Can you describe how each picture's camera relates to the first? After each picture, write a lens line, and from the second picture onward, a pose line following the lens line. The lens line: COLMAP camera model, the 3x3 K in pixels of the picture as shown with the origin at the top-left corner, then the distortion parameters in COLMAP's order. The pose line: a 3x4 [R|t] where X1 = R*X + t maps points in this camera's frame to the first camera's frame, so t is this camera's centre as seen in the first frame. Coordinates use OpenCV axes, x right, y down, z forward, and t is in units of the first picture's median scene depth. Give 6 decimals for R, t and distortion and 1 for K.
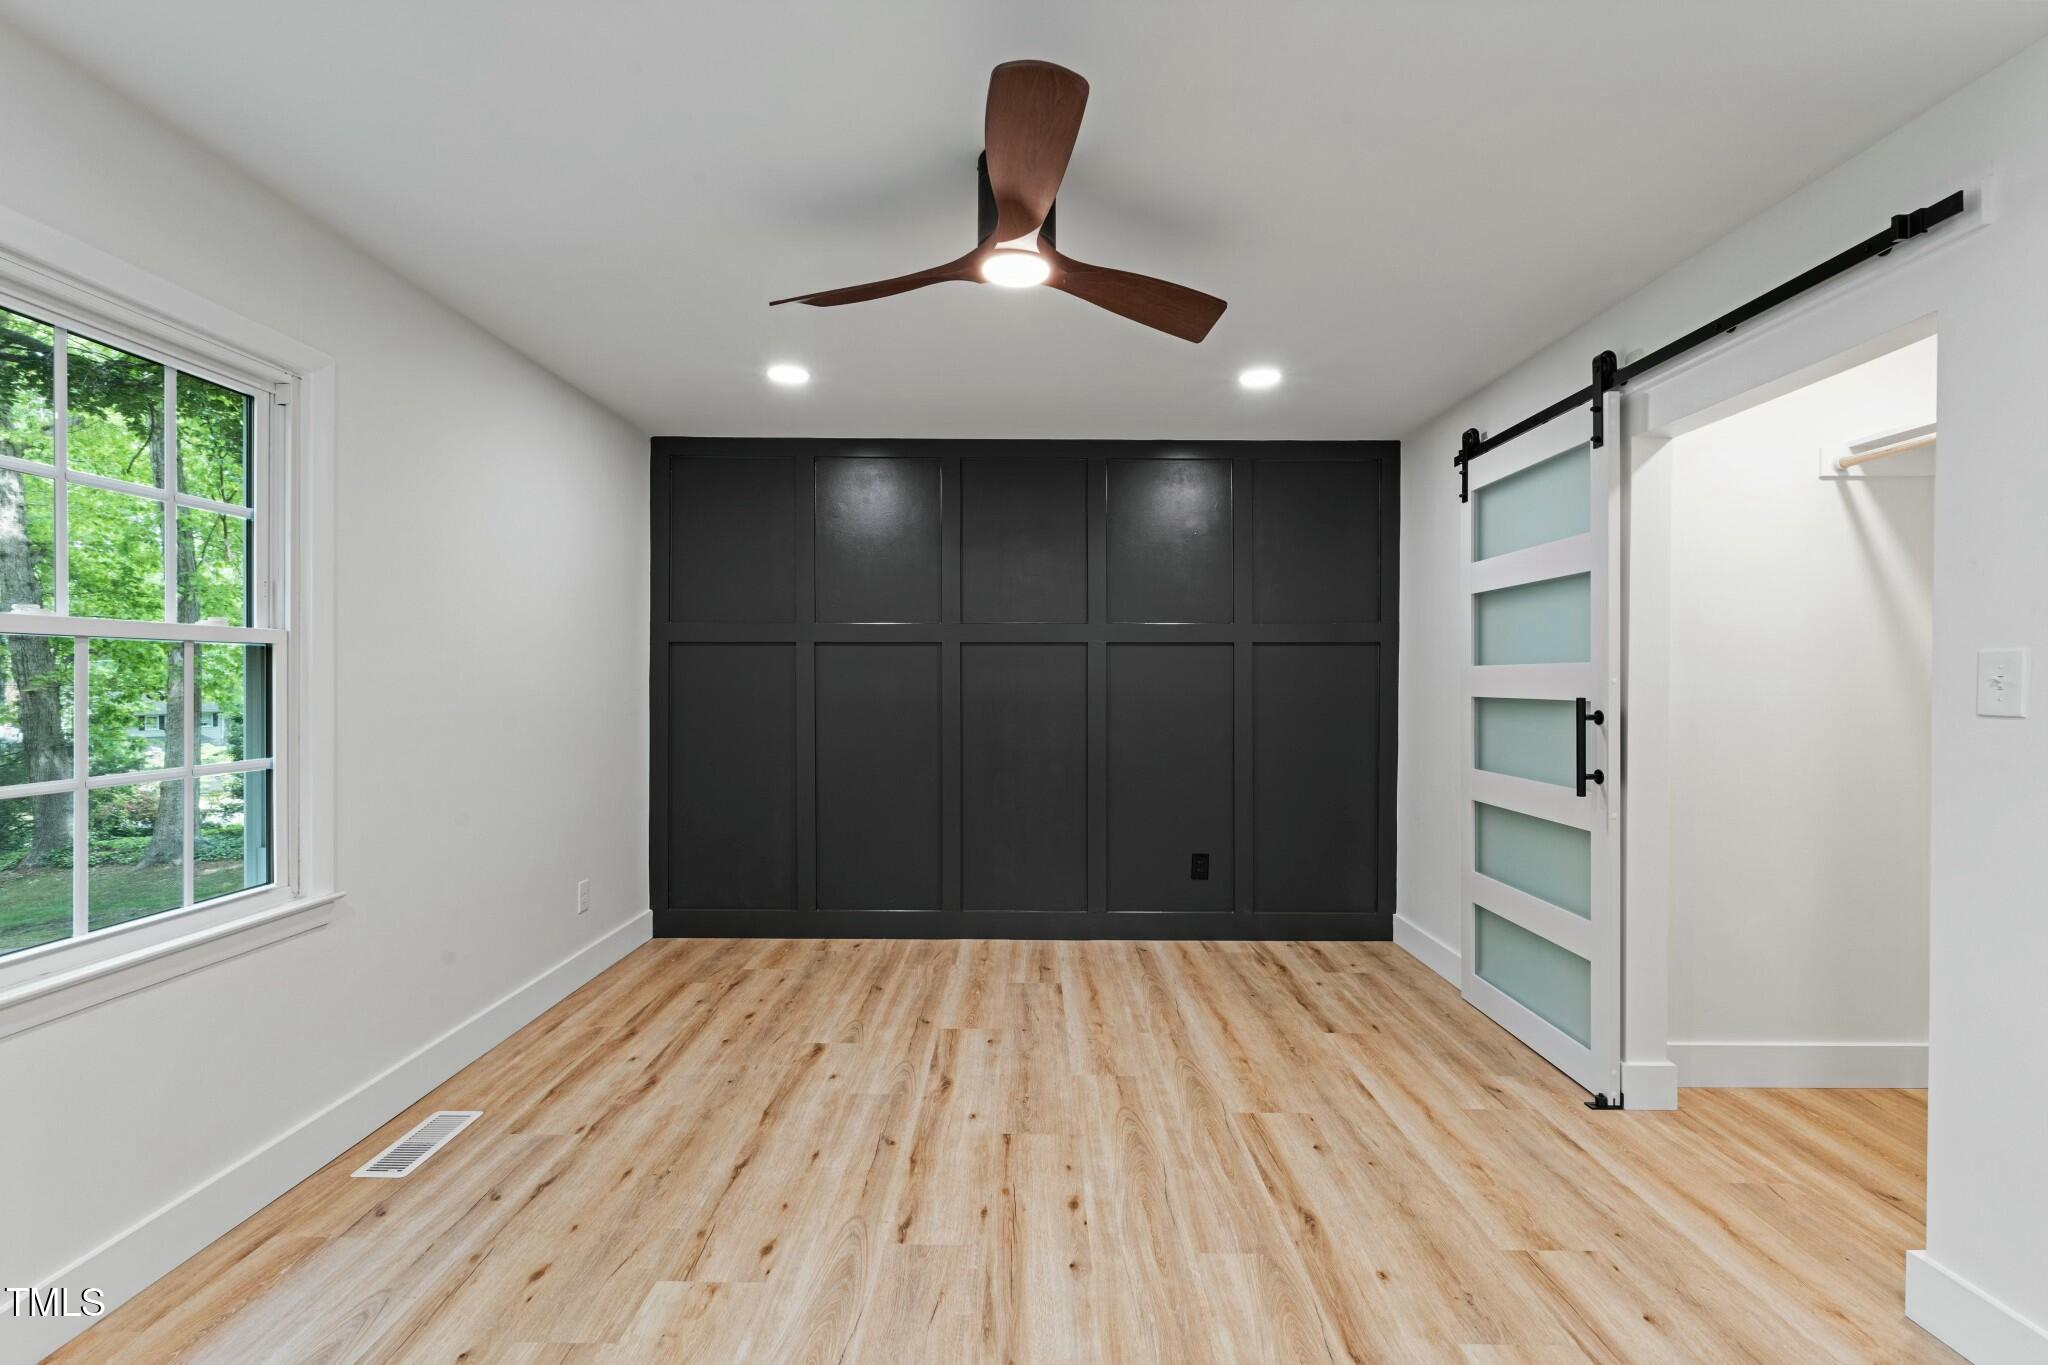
lens RADIAL K [[894.6, 0, 1024.0], [0, 894.6, 682.5], [0, 0, 1]] dist [-0.002880, -0.000039]
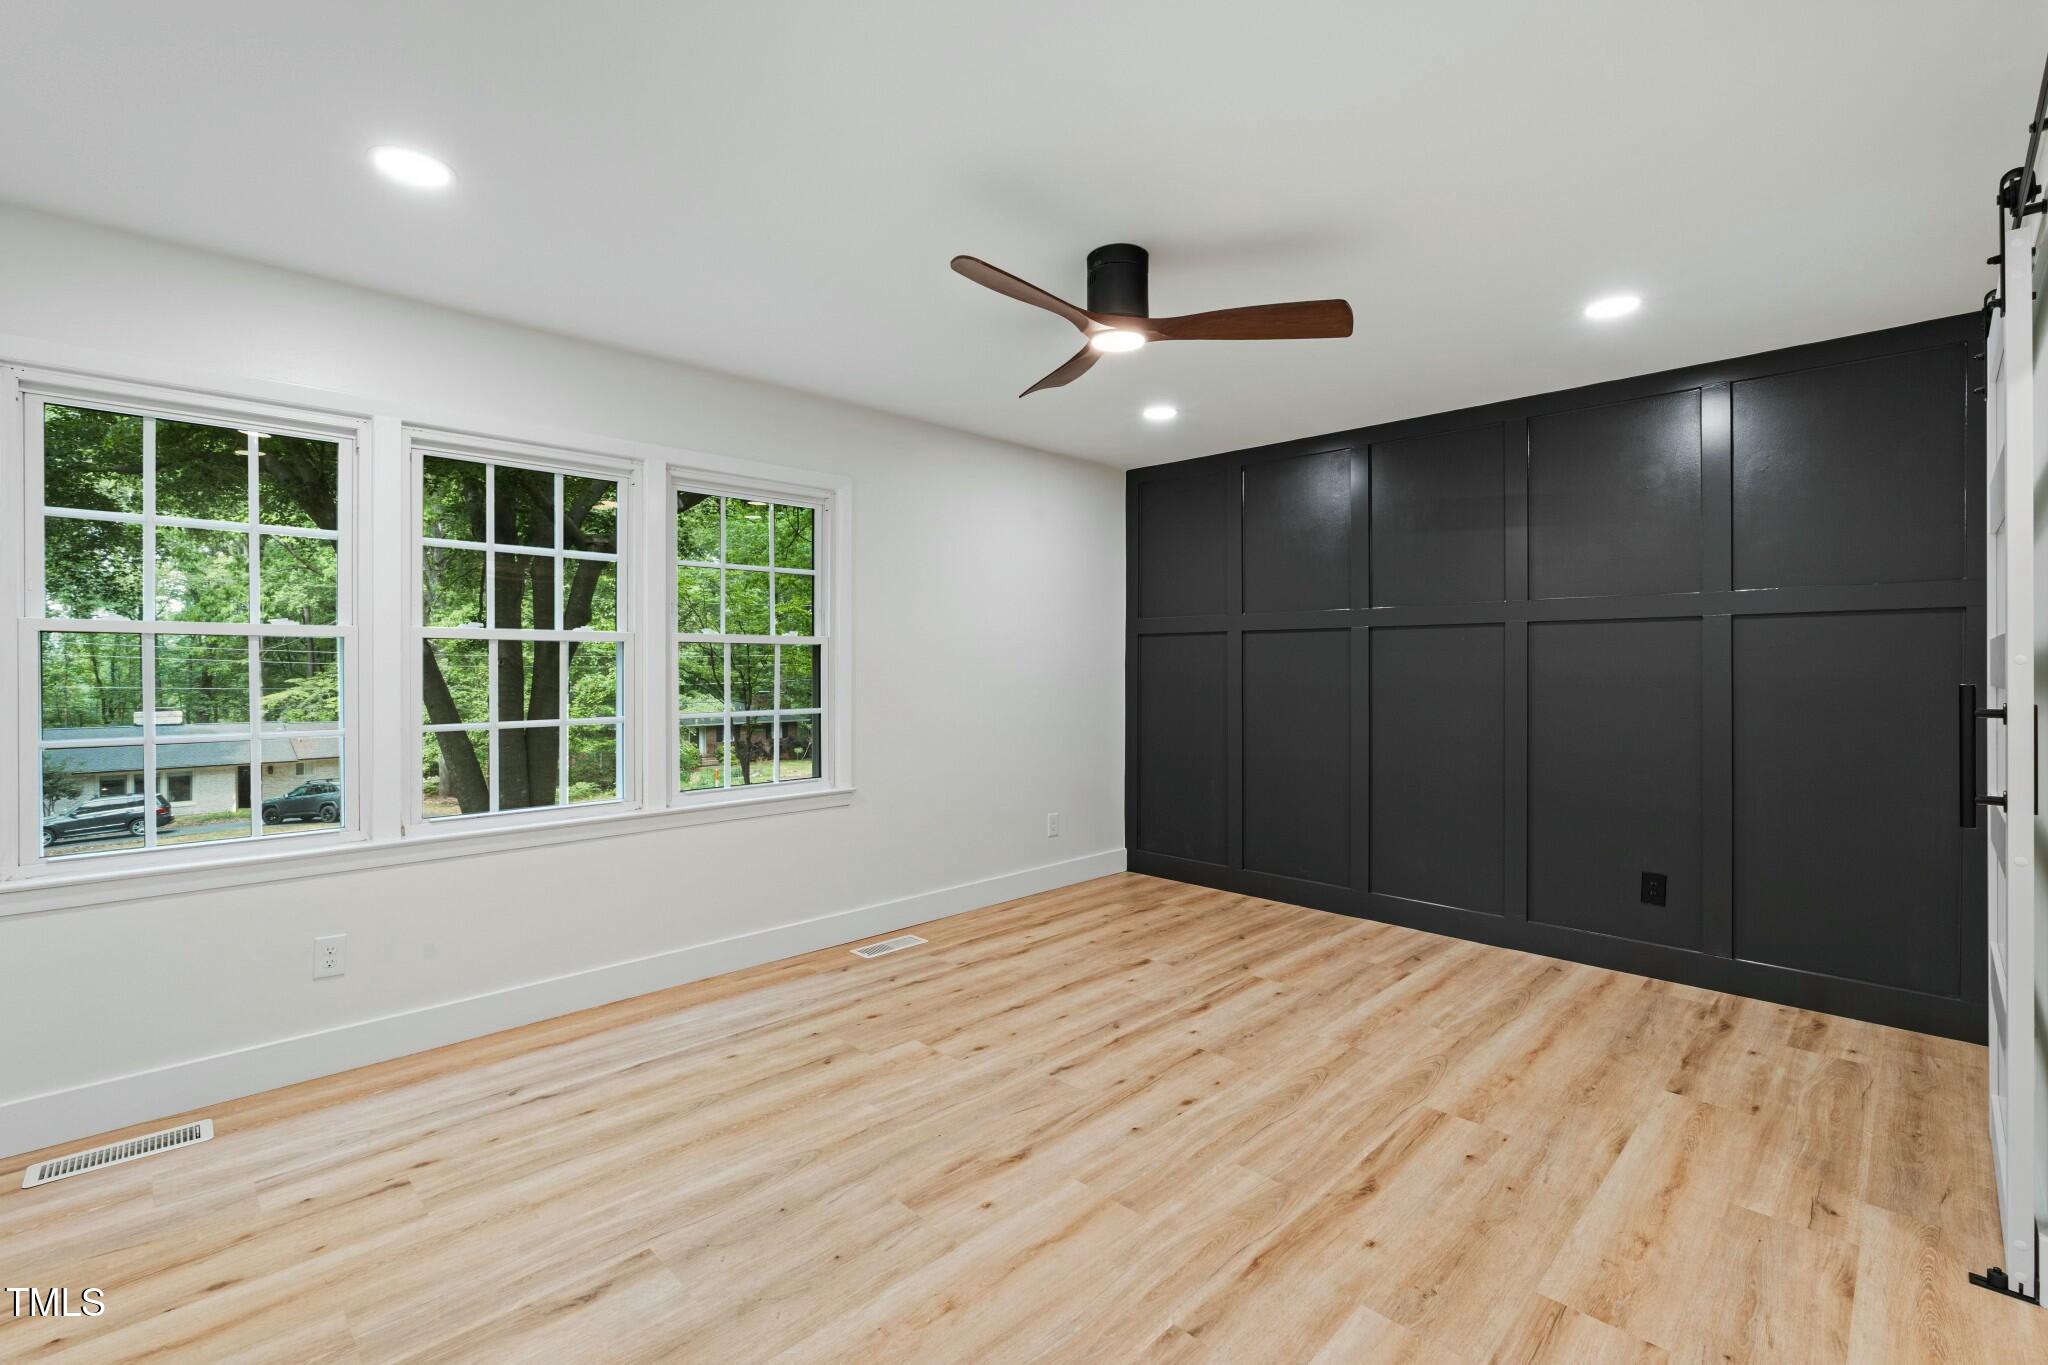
lens RADIAL K [[912.3, 0, 1023.7], [0, 912.3, 671.0], [0, 0, 1]] dist [-0.002834, -0.000386]
pose [[0.710448, 0.003104, -0.703743, 0.576293], [-0.000717, 0.999993, 0.003688, 0.001664], [0.703750, -0.002116, 0.710445, -0.015449]]
